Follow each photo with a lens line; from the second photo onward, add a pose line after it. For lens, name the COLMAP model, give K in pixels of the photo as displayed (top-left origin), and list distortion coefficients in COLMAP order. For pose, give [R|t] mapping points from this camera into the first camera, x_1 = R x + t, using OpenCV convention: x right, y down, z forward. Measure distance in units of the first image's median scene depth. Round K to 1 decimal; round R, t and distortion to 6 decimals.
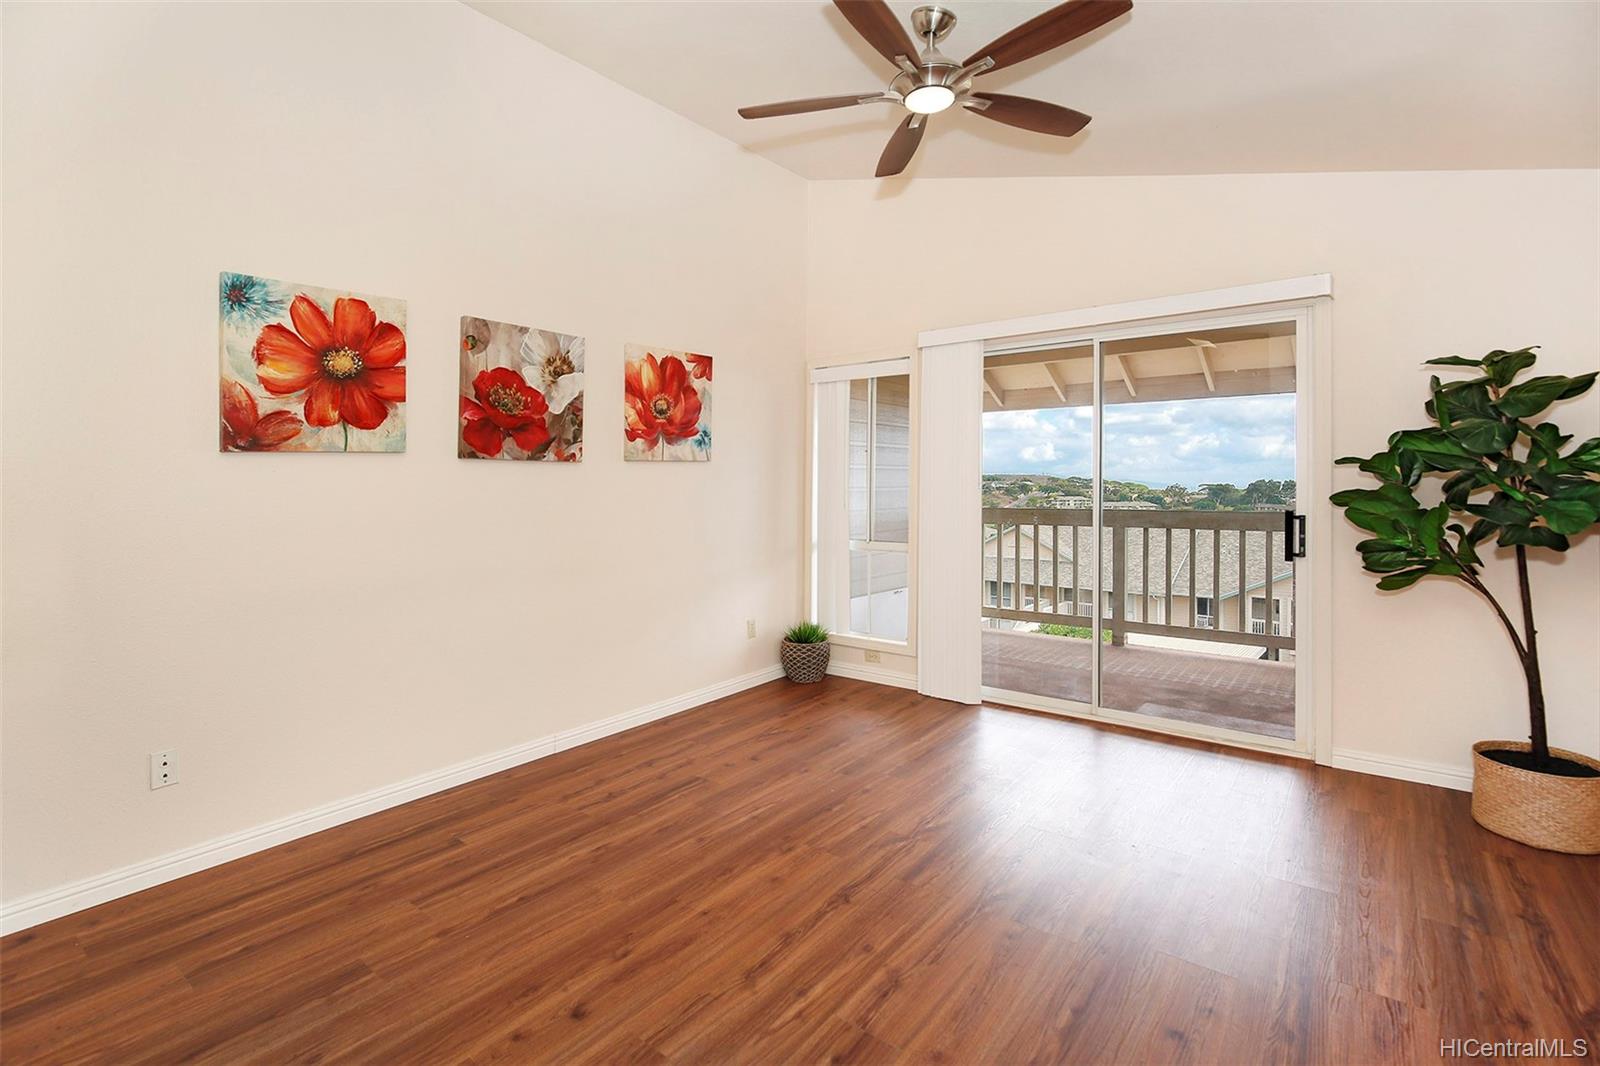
lens RADIAL K [[748.8, 0, 773.4], [0, 748.8, 475.3], [0, 0, 1]] dist [-0.024917, 0.006747]
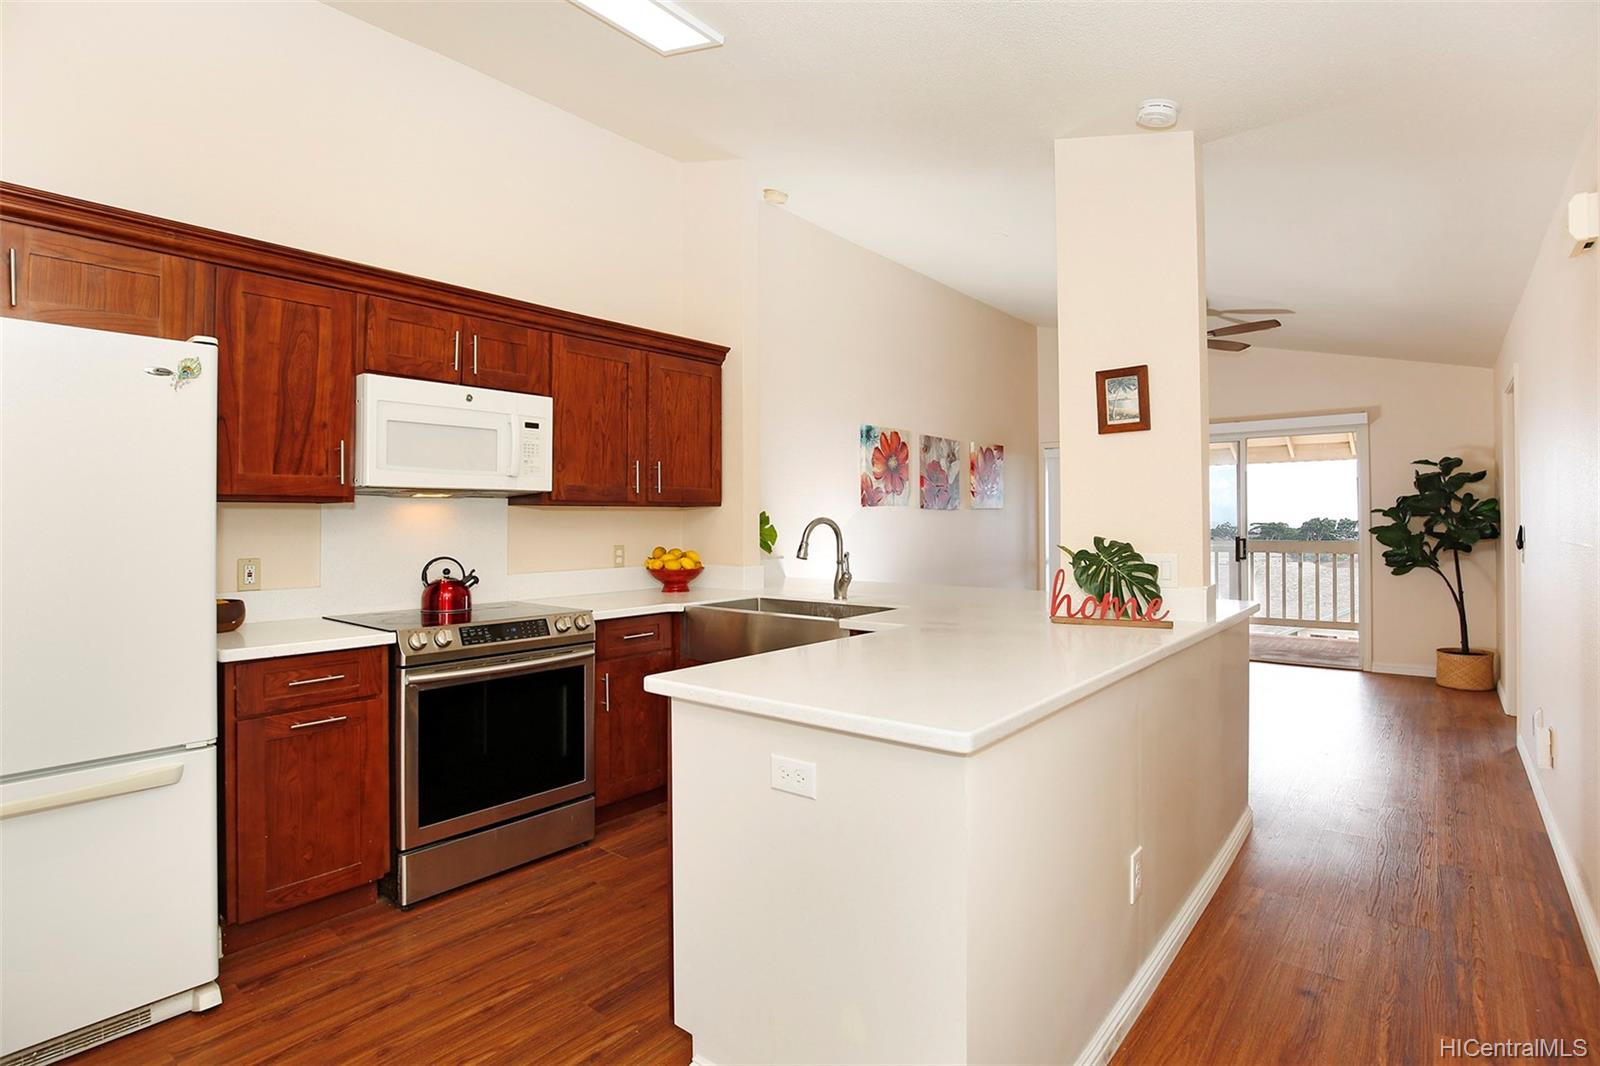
lens RADIAL K [[829.3, 0, 796.8], [0, 829.3, 500.6], [0, 0, 1]] dist [-0.016197, -0.004870]
pose [[0.999998, 0.001372, 0.001315, -0.834848], [-0.001346, 0.999819, -0.018974, -0.002446], [-0.001341, 0.018972, 0.999819, -1.282771]]
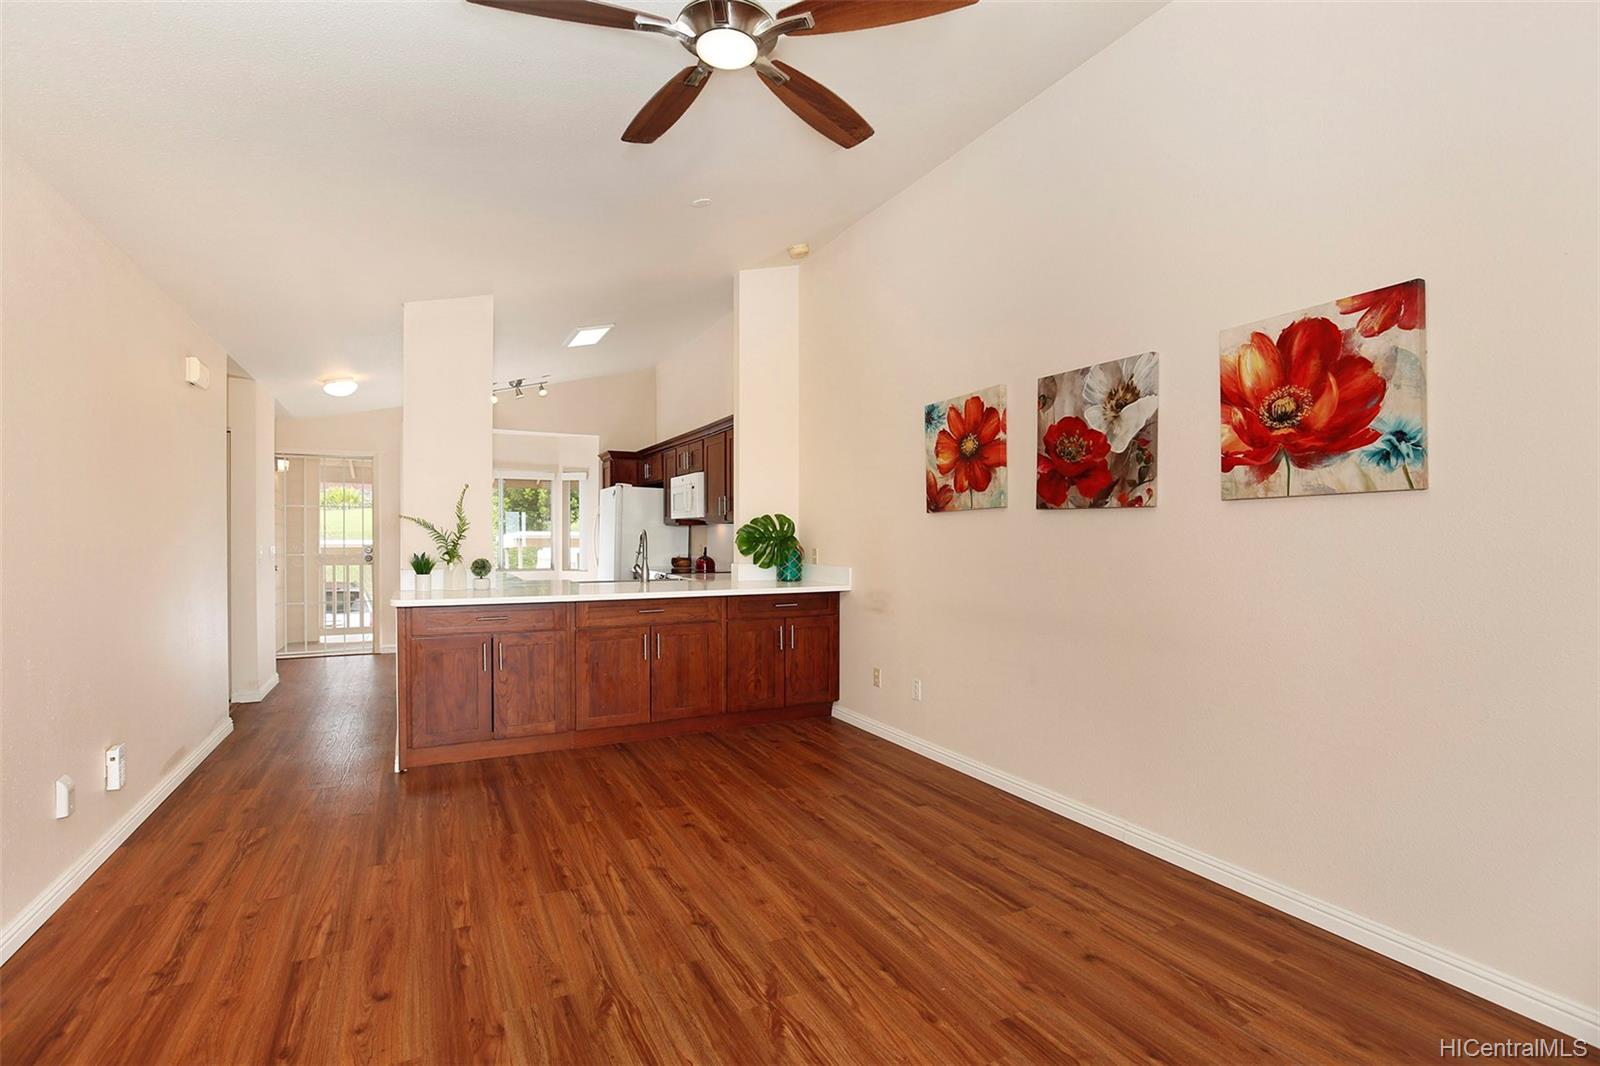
lens RADIAL K [[748.8, 0, 805.8], [0, 748.8, 524.9], [0, 0, 1]] dist [-0.024917, 0.006747]
pose [[-0.405880, -0.006435, -0.913904, 0.811011], [0.009693, 0.999889, -0.011346, 0.010477], [0.913875, -0.013464, -0.405772, 1.265405]]
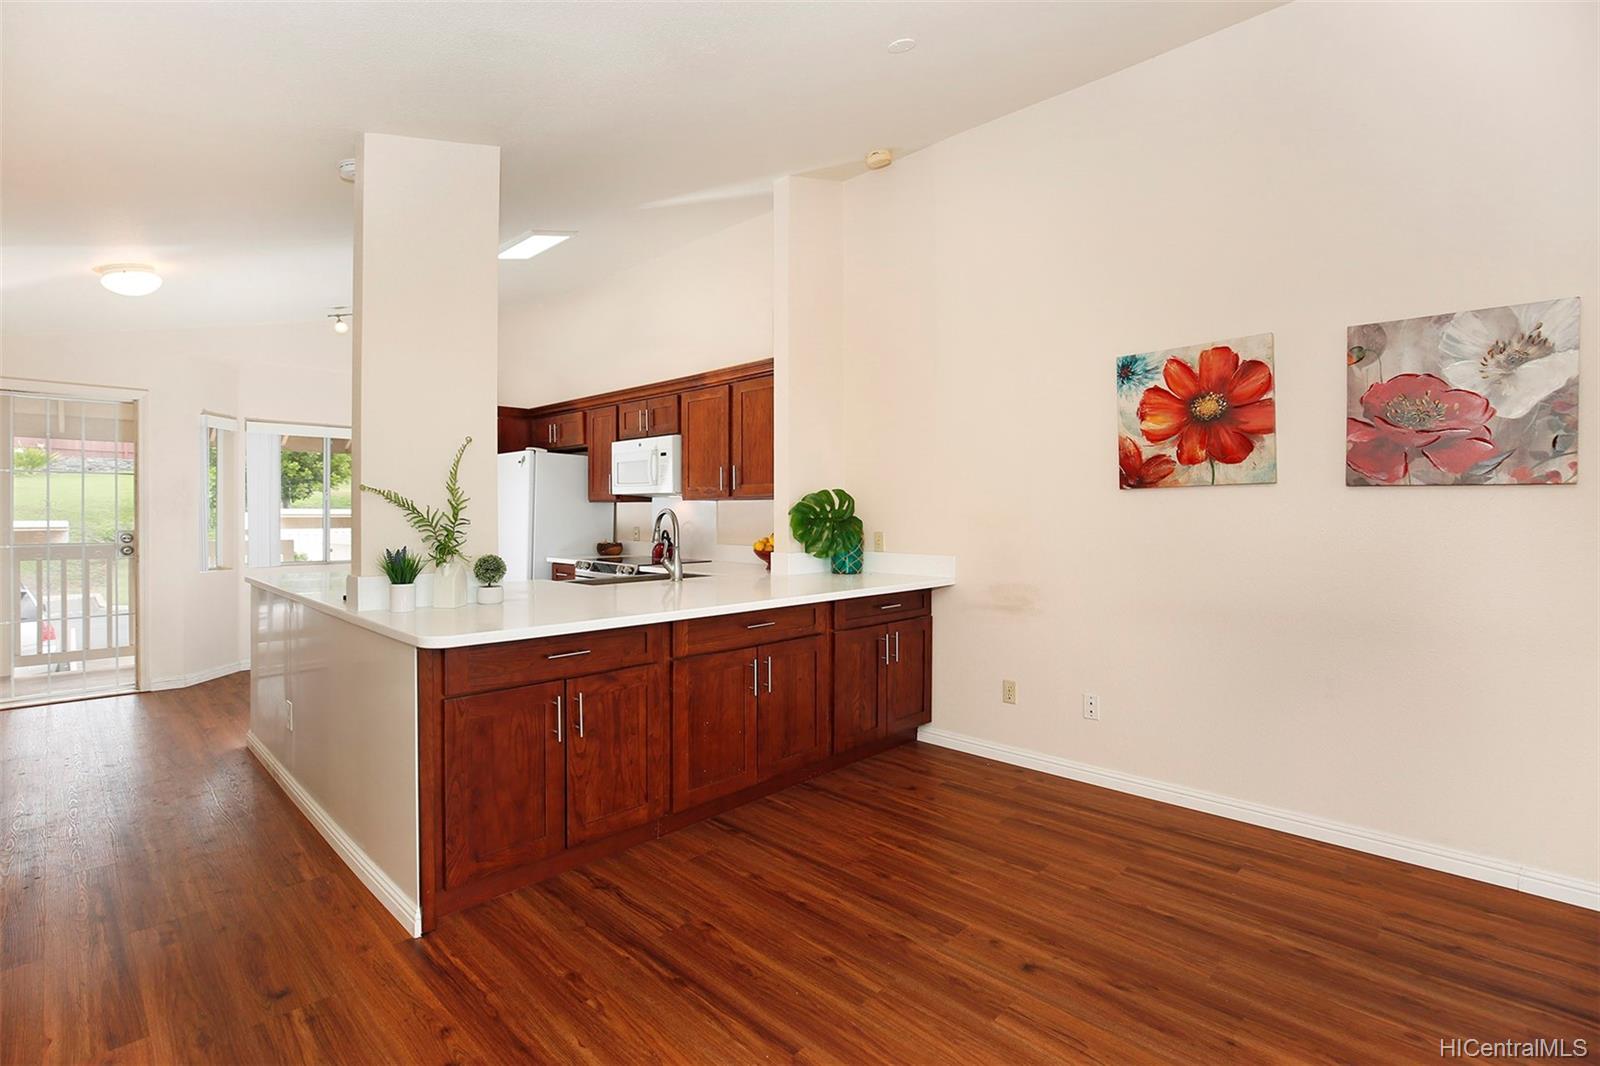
lens RADIAL K [[748.8, 0, 792.4], [0, 748.8, 497.9], [0, 0, 1]] dist [-0.024917, 0.006747]
pose [[-0.099031, -0.010914, -0.995024, 0.598952], [0.009775, 0.999881, -0.011940, -0.004869], [0.995036, -0.010909, -0.098913, 0.471282]]
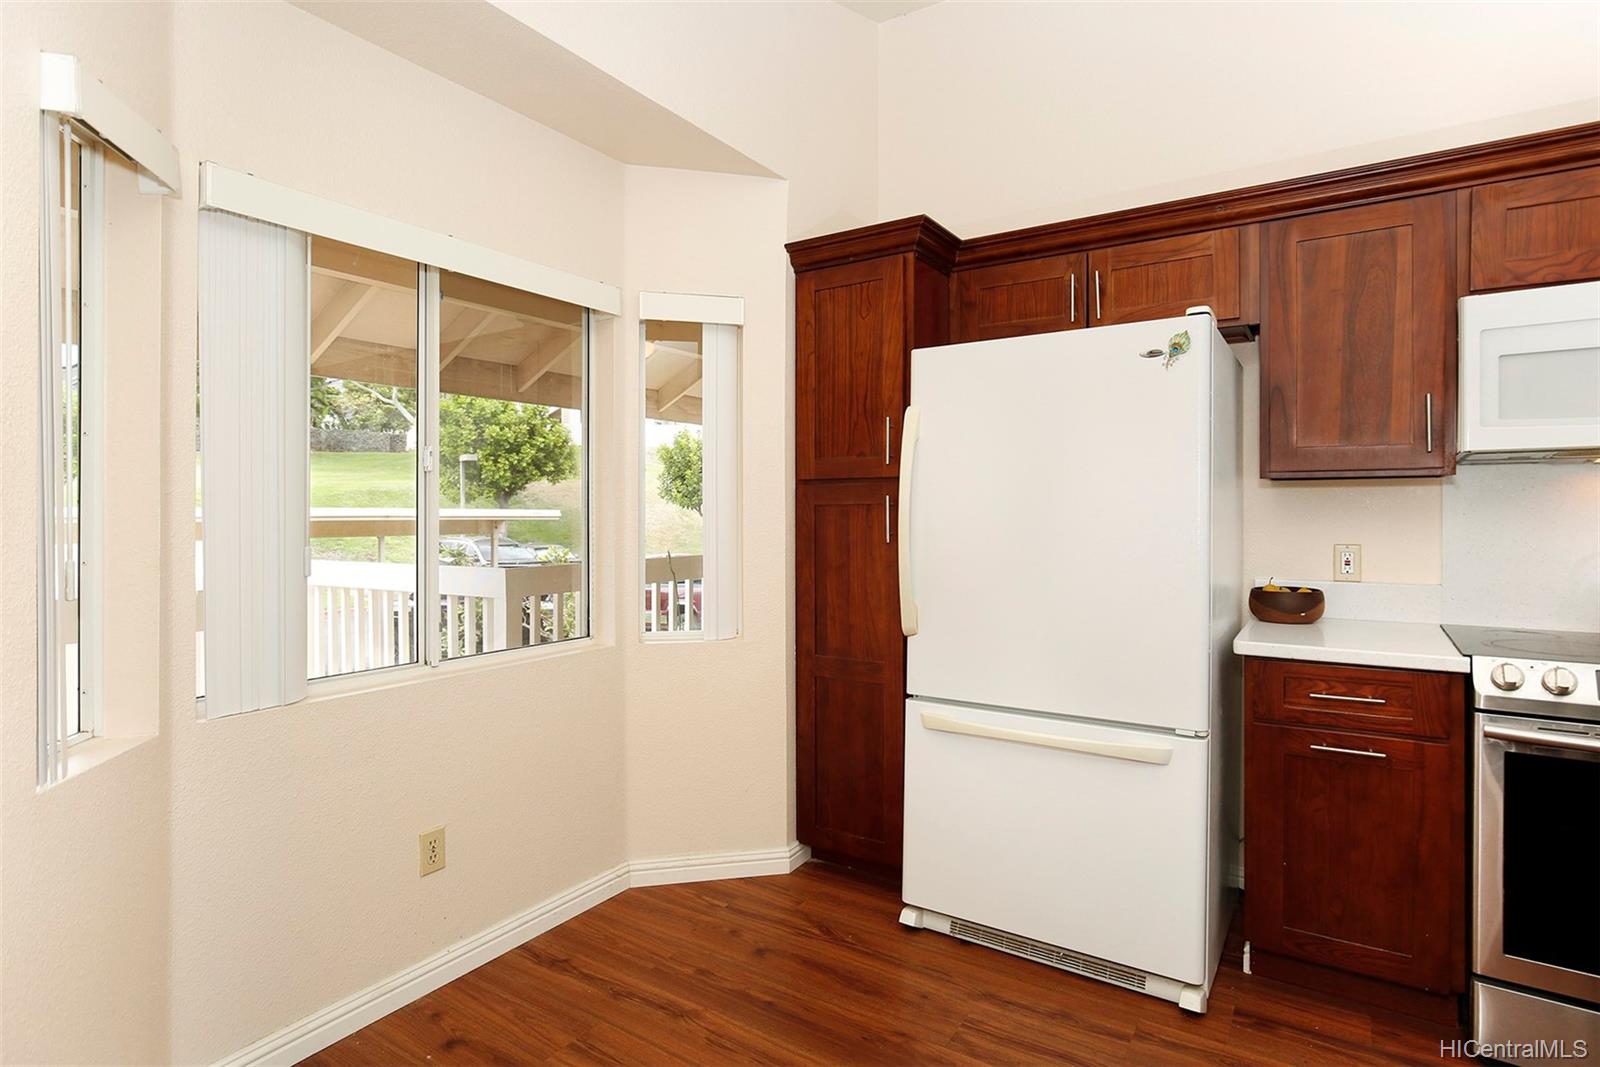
lens RADIAL K [[854.2, 0, 846.0], [0, 854.2, 503.2], [0, 0, 1]] dist [-0.011315, 0.002937]
pose [[0.096924, -0.001898, -0.995290, -0.640386], [0.010884, 0.999940, -0.000847, 0.002489], [0.995232, -0.010750, 0.096939, -0.850816]]
